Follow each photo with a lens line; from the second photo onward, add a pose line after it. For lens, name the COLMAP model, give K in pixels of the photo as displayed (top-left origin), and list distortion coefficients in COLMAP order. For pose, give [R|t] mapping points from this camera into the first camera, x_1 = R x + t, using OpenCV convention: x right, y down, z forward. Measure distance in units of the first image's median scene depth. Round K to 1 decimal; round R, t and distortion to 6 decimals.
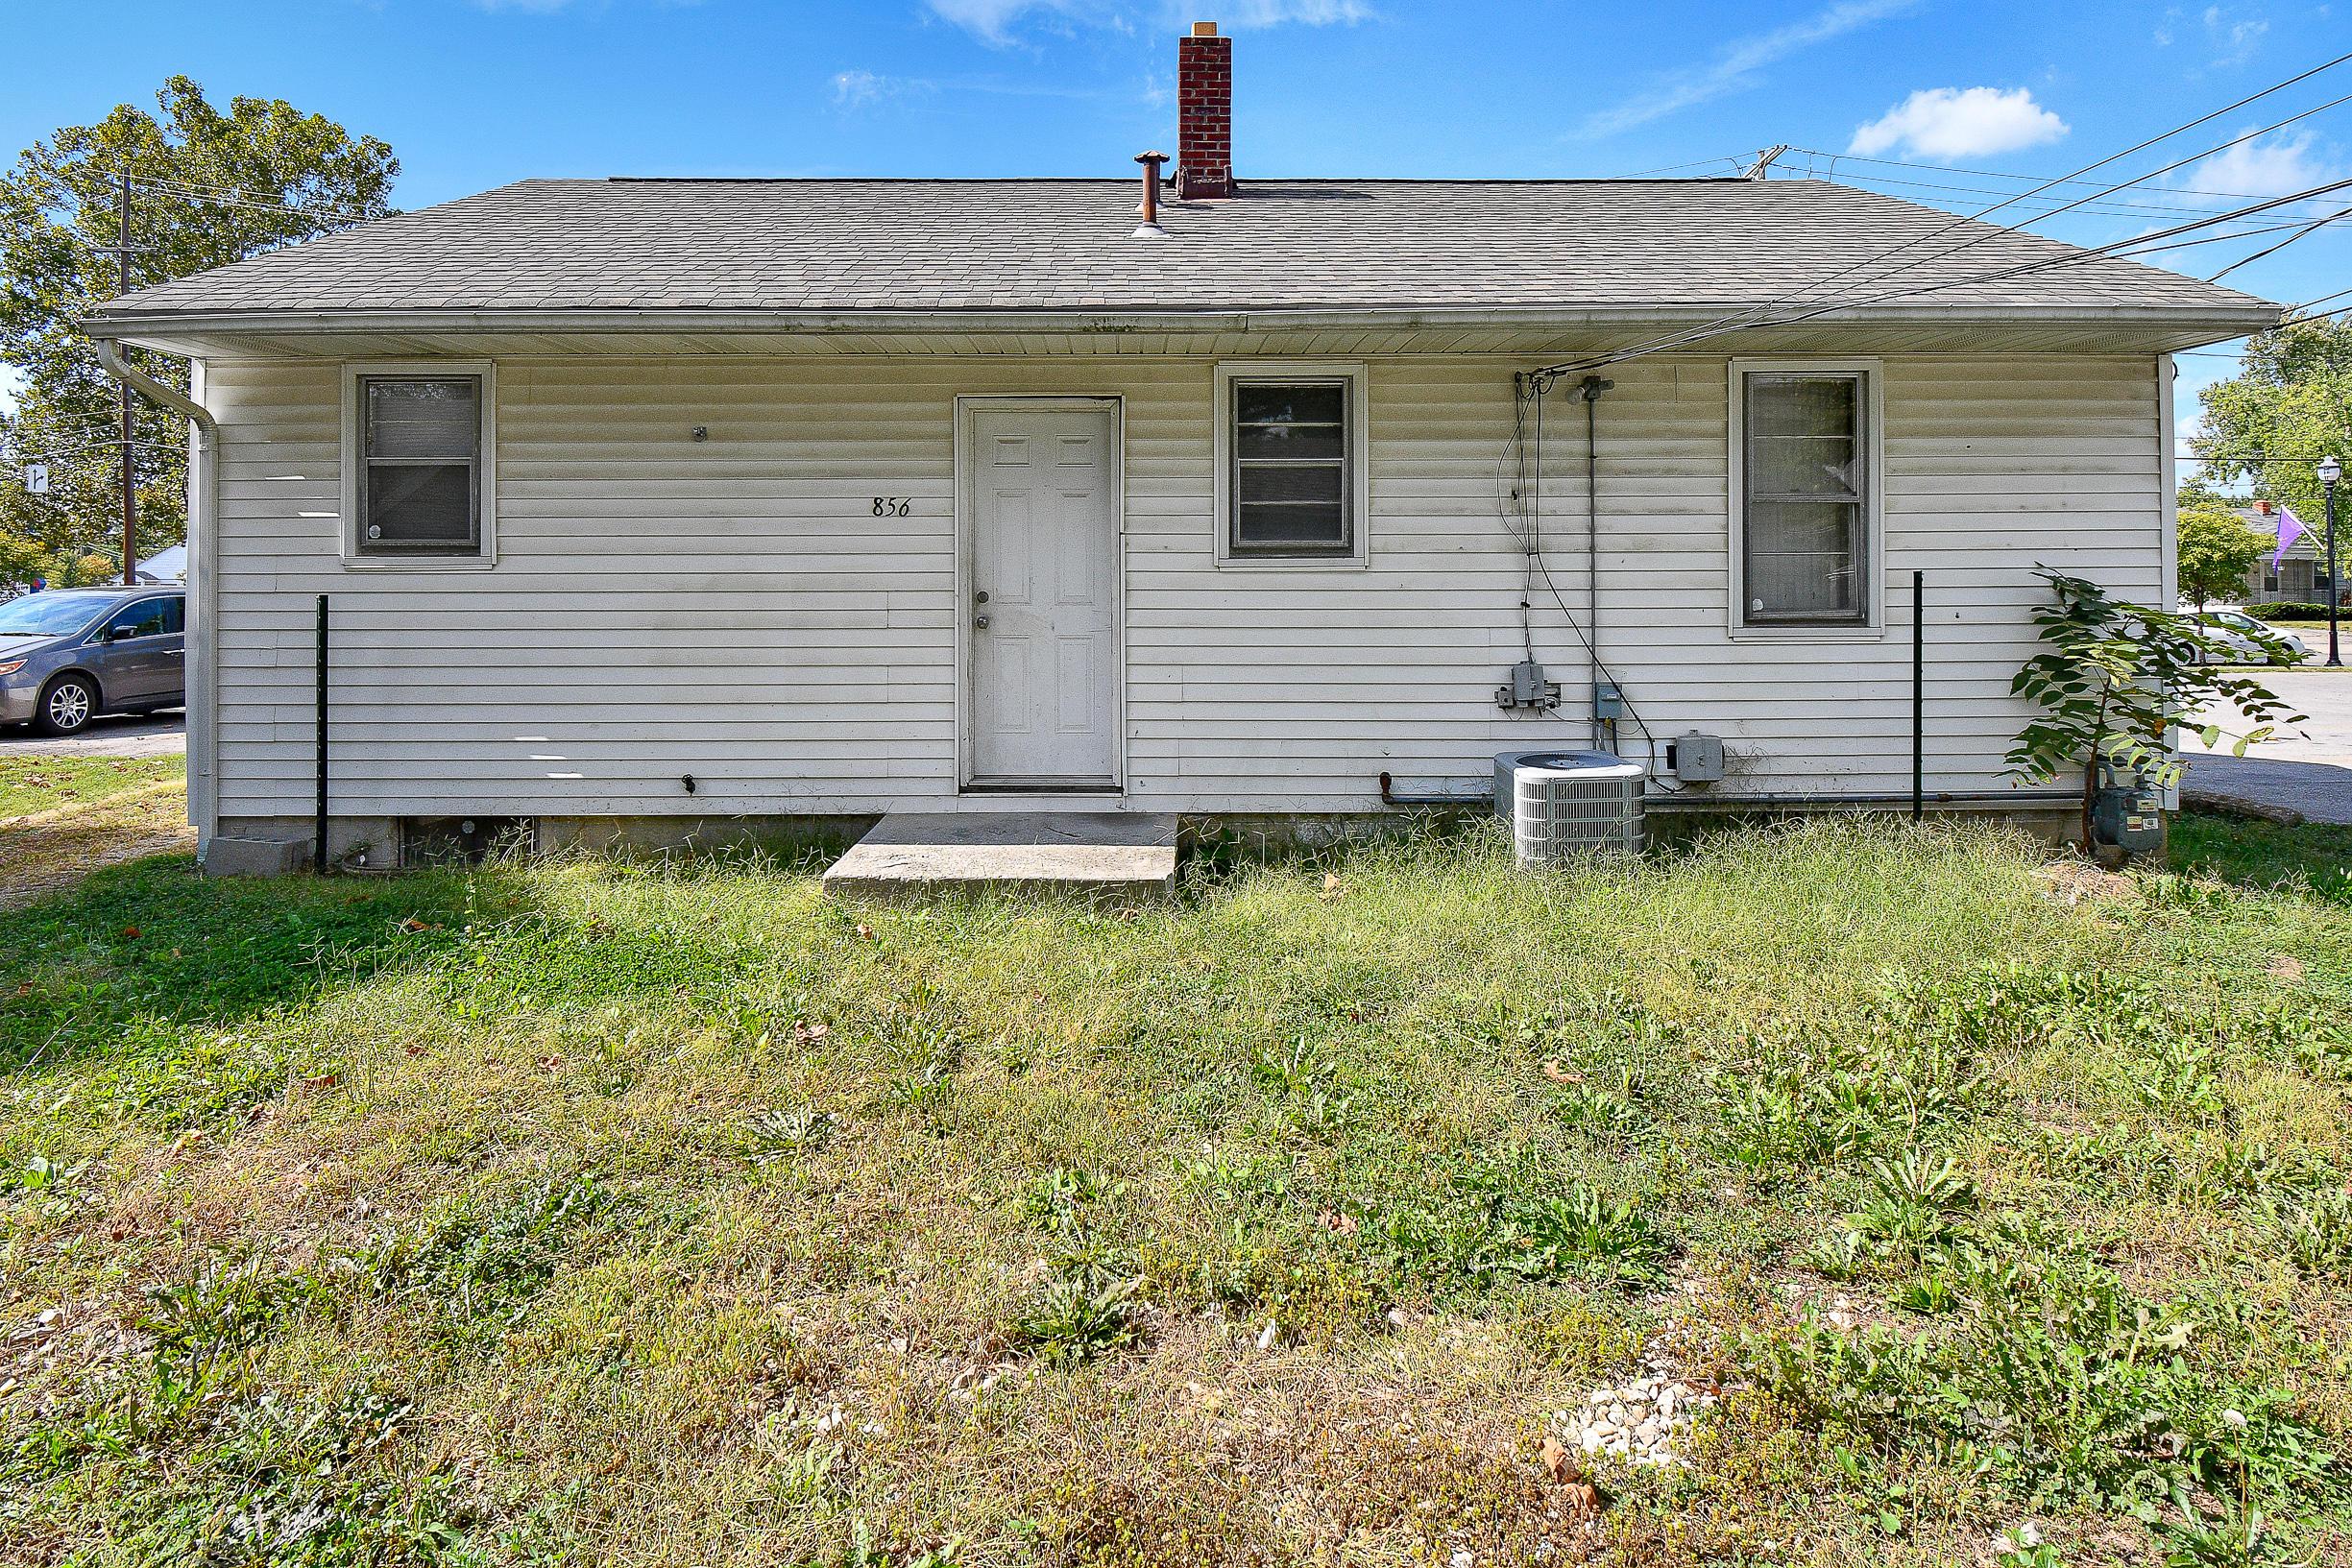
lens RADIAL K [[1275.5, 0, 1176.5], [0, 1275.5, 606.7], [0, 0, 1]] dist [-0.014367, -0.001587]
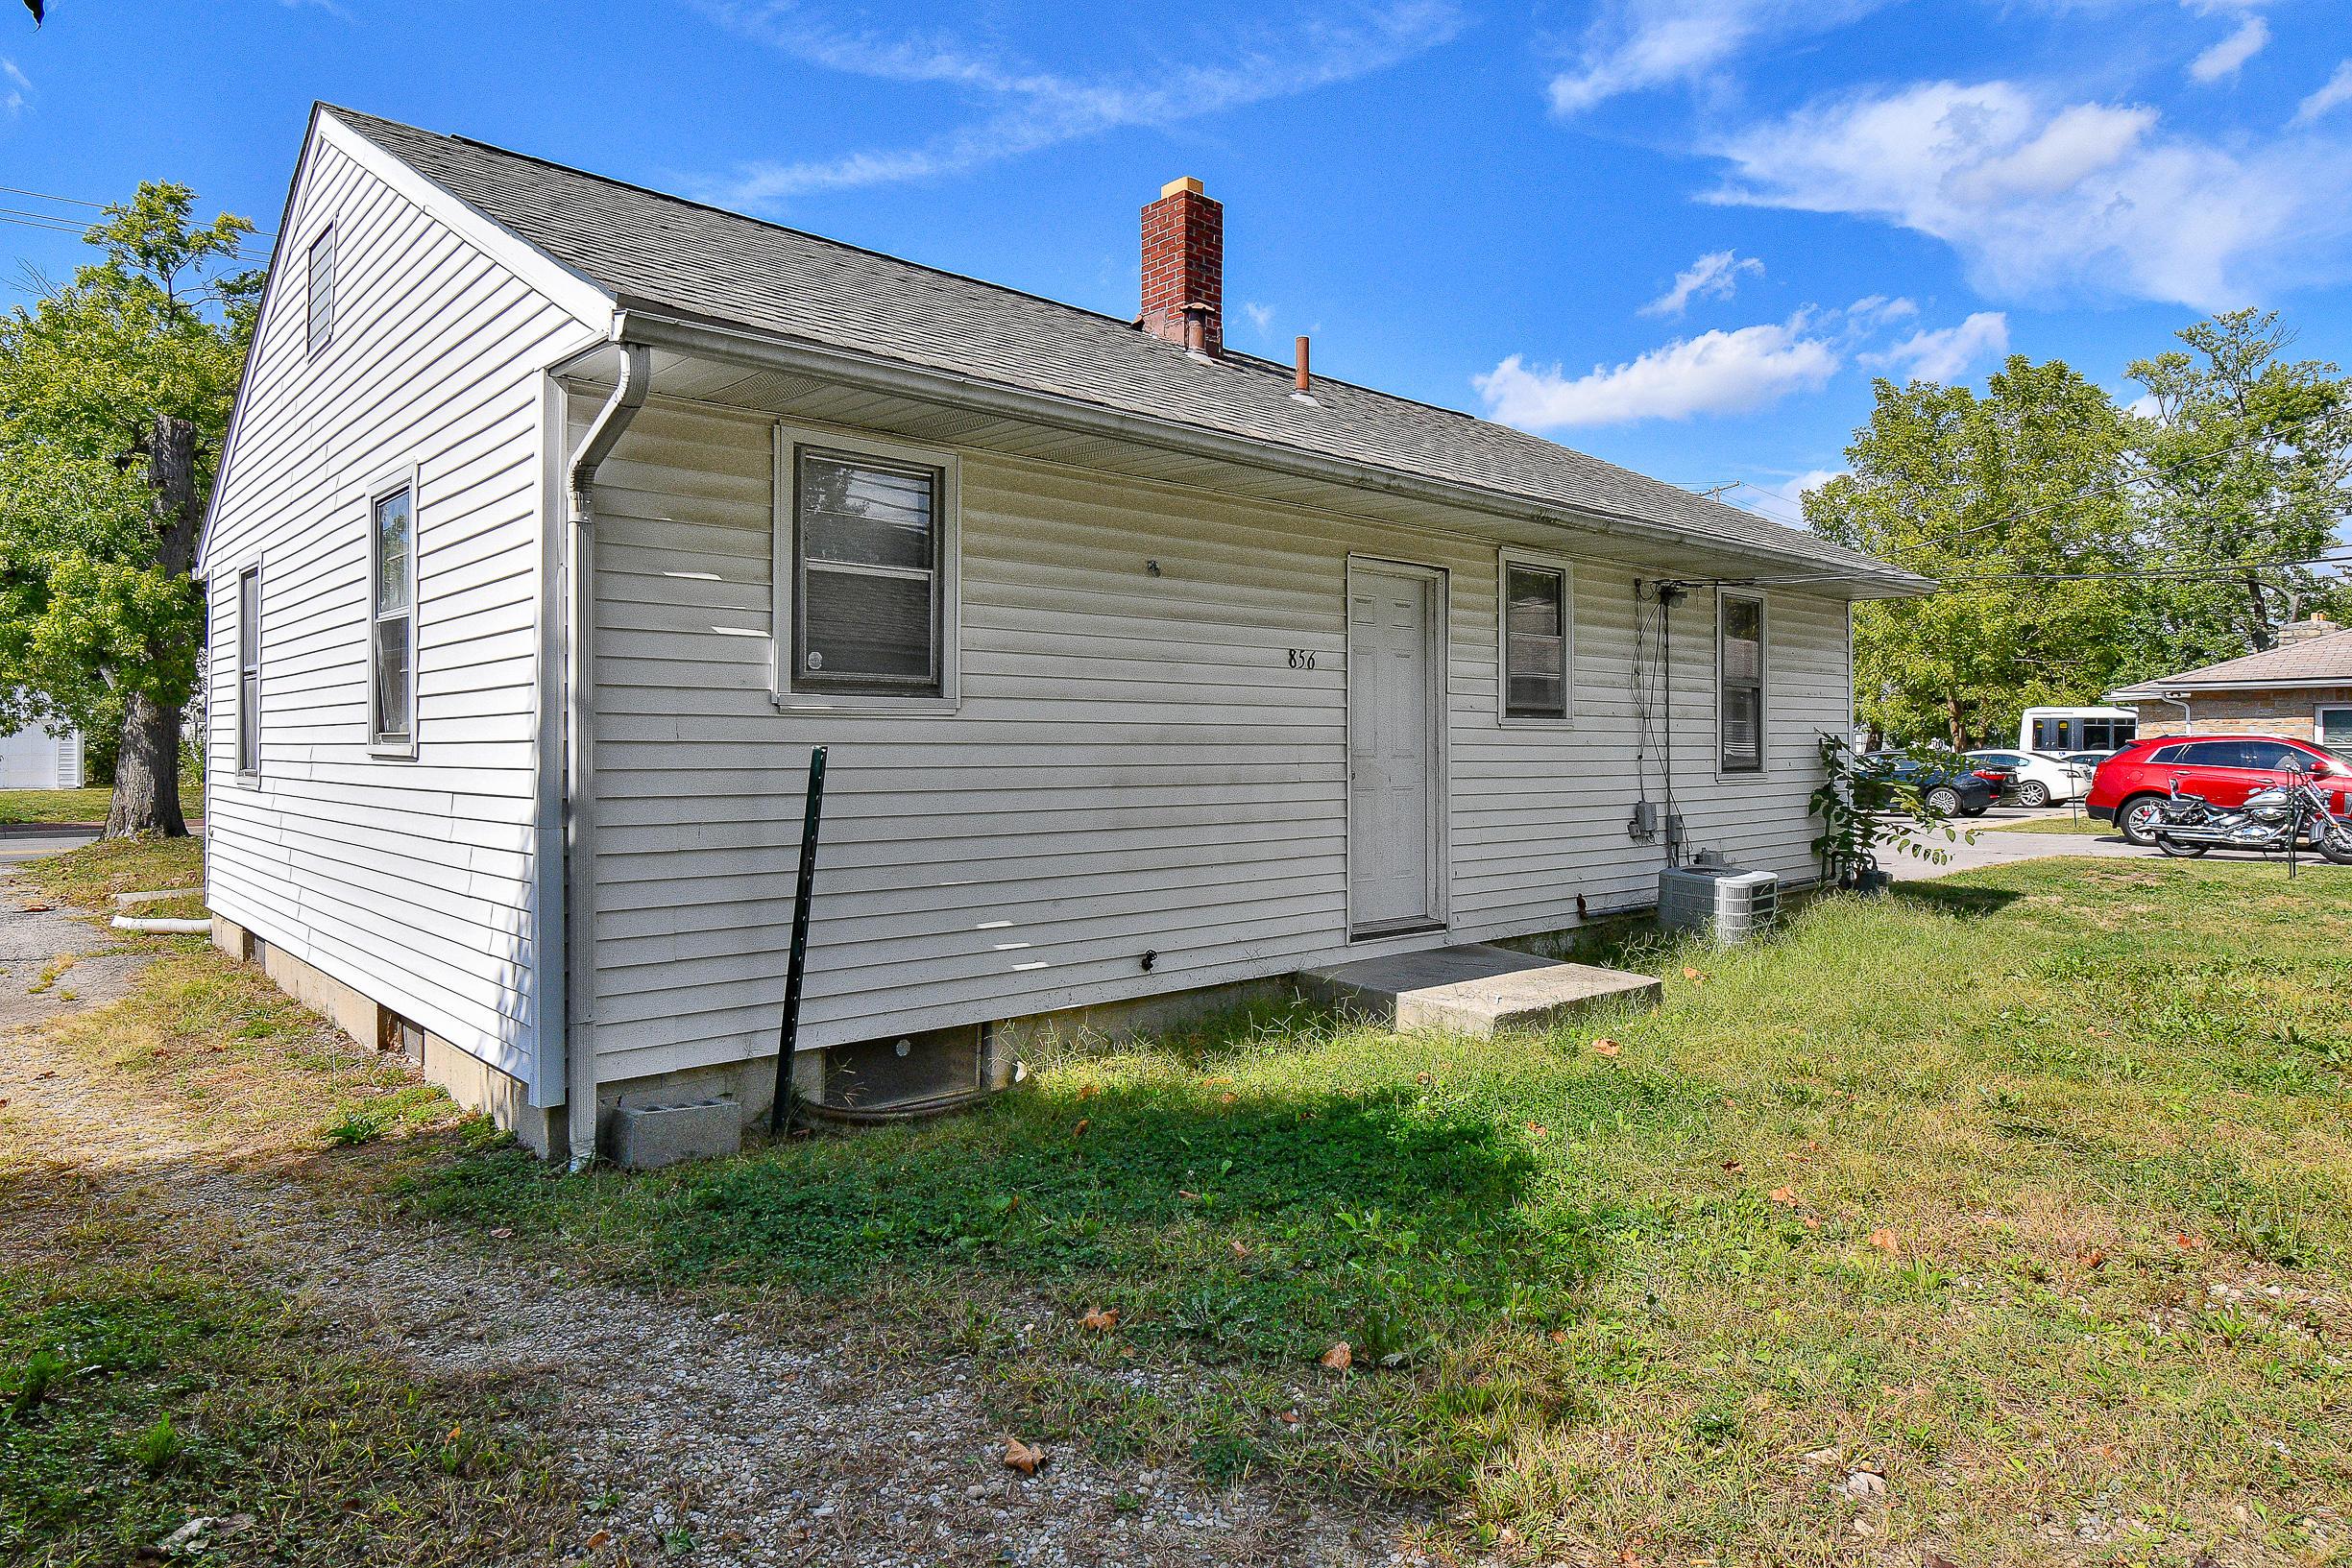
lens RADIAL K [[1452.4, 0, 1186.7], [0, 1452.4, 732.0], [0, 0, 1]] dist [-0.066106, 0.001086]
pose [[0.728849, 0.010753, 0.684590, -1.065580], [-0.000608, 0.999886, -0.015058, -0.005023], [-0.684675, 0.010559, 0.728772, 0.243837]]
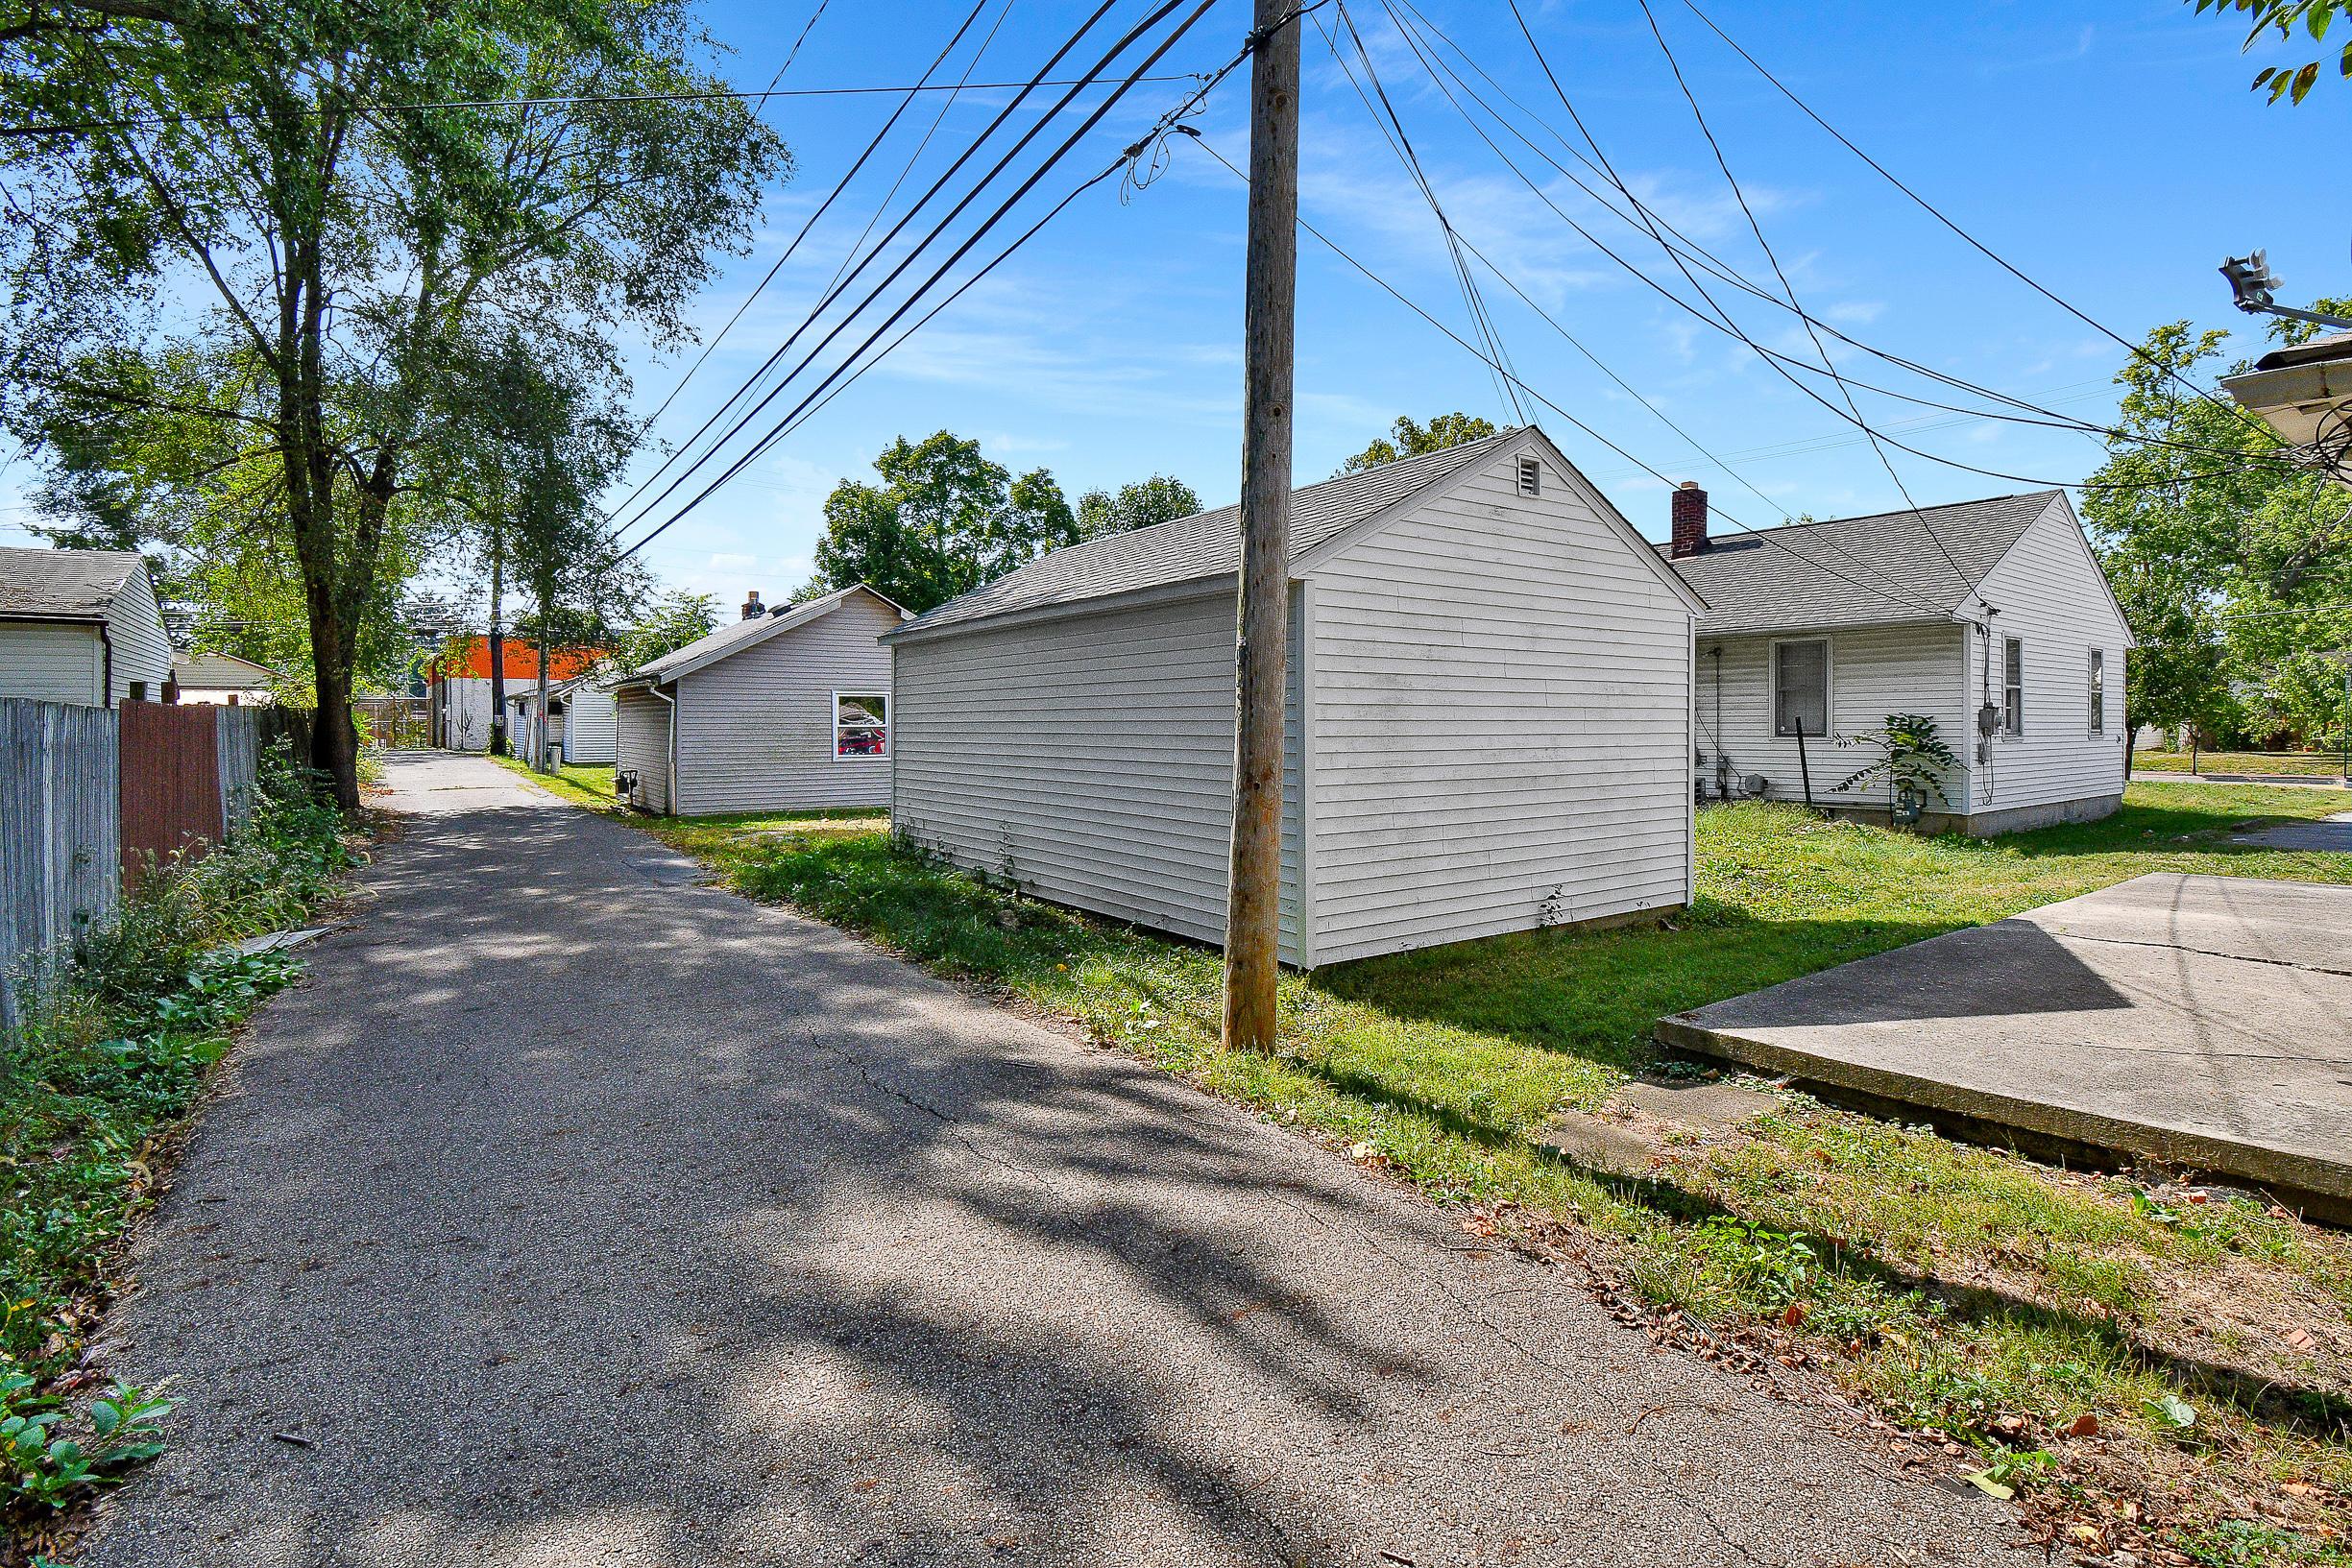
lens RADIAL K [[1022.2, 0, 1181.6], [0, 1022.2, 734.8], [0, 0, 1]] dist [0.000167, -0.000195]
pose [[0.630043, 0.009917, -0.776497, 1.324630], [-0.000280, 0.999921, 0.012544, -0.014633], [0.776560, -0.007686, 0.629996, -1.330771]]
